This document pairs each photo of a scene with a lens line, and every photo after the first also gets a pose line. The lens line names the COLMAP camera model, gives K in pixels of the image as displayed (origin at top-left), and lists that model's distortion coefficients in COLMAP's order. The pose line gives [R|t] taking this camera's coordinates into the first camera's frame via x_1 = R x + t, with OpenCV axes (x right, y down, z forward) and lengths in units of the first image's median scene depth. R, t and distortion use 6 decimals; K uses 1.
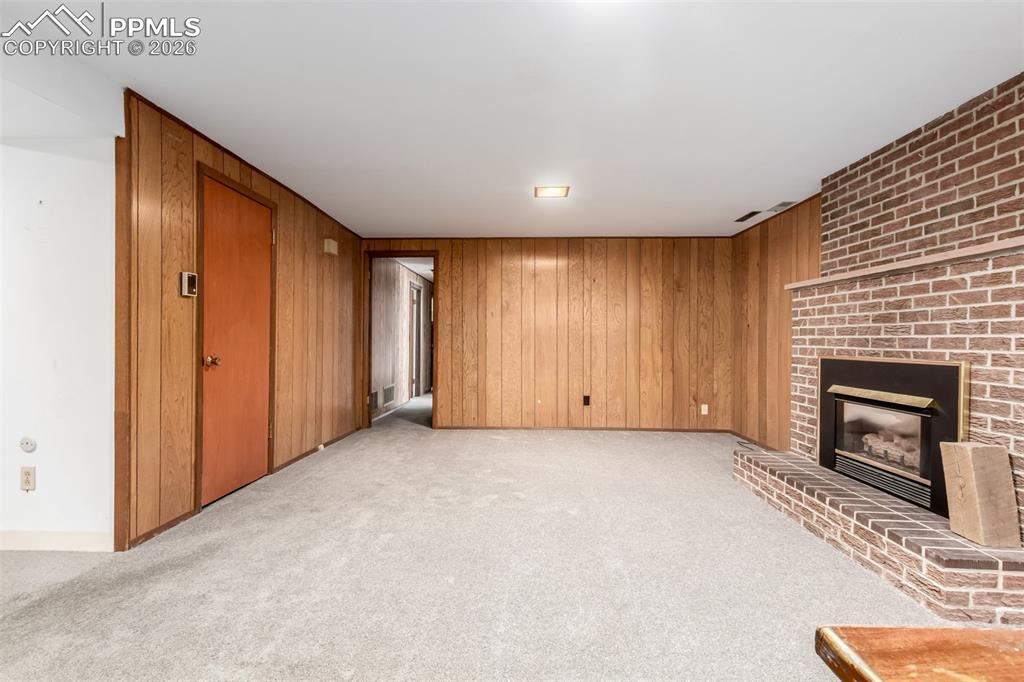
lens RADIAL K [[477.6, 0, 507.3], [0, 477.6, 348.6], [0, 0, 1]] dist [0.002342, 0.000014]
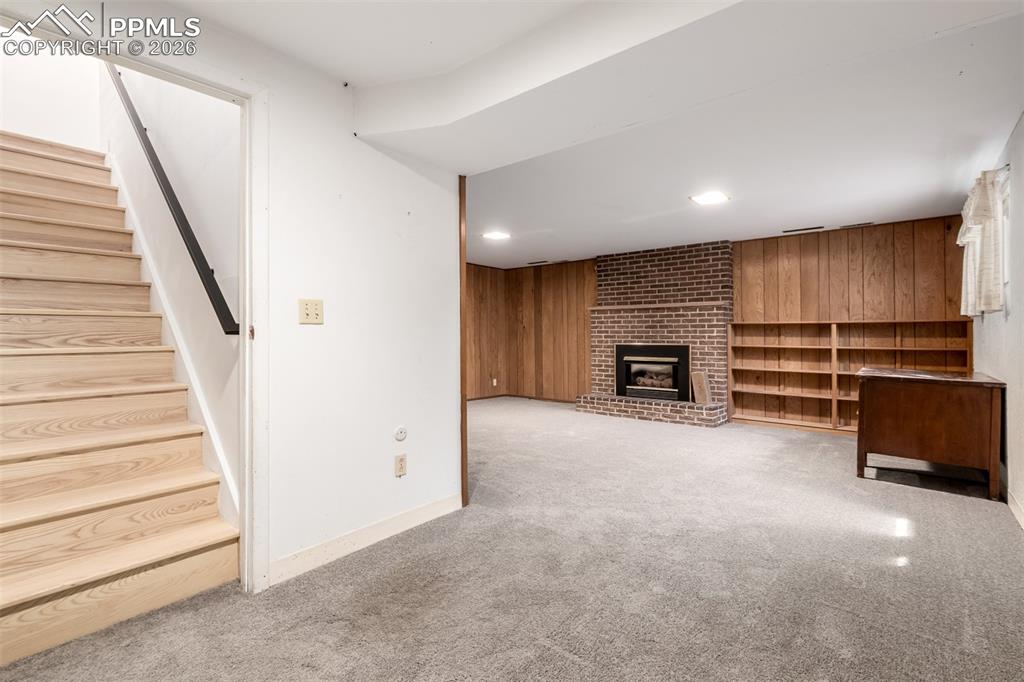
lens RADIAL K [[465.6, 0, 508.9], [0, 465.6, 337.8], [0, 0, 1]] dist [0.001028, -0.001150]
pose [[0.611884, -0.005555, 0.790928, -1.479142], [0.016190, 0.999854, -0.005502, -0.007306], [-0.790782, 0.016172, 0.611884, 0.139471]]
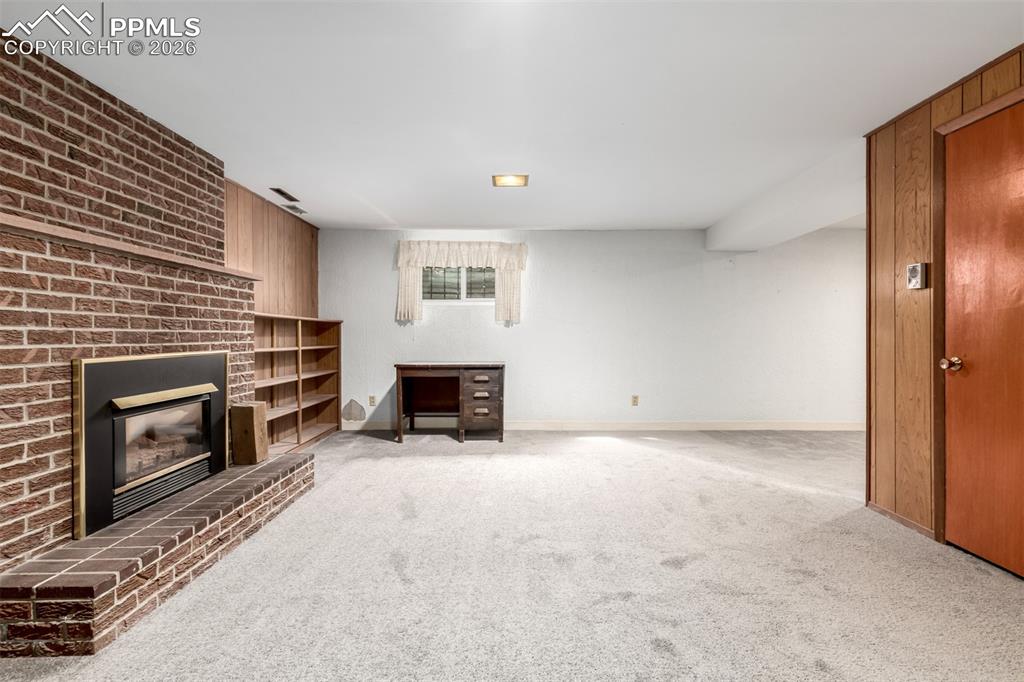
lens RADIAL K [[496.7, 0, 514.8], [0, 496.7, 330.3], [0, 0, 1]] dist [-0.001264, -0.000651]
pose [[-0.999275, -0.003901, -0.037864, 0.147425], [-0.004223, 0.999956, 0.008428, -0.036380], [0.037829, 0.008582, -0.999247, 1.965539]]
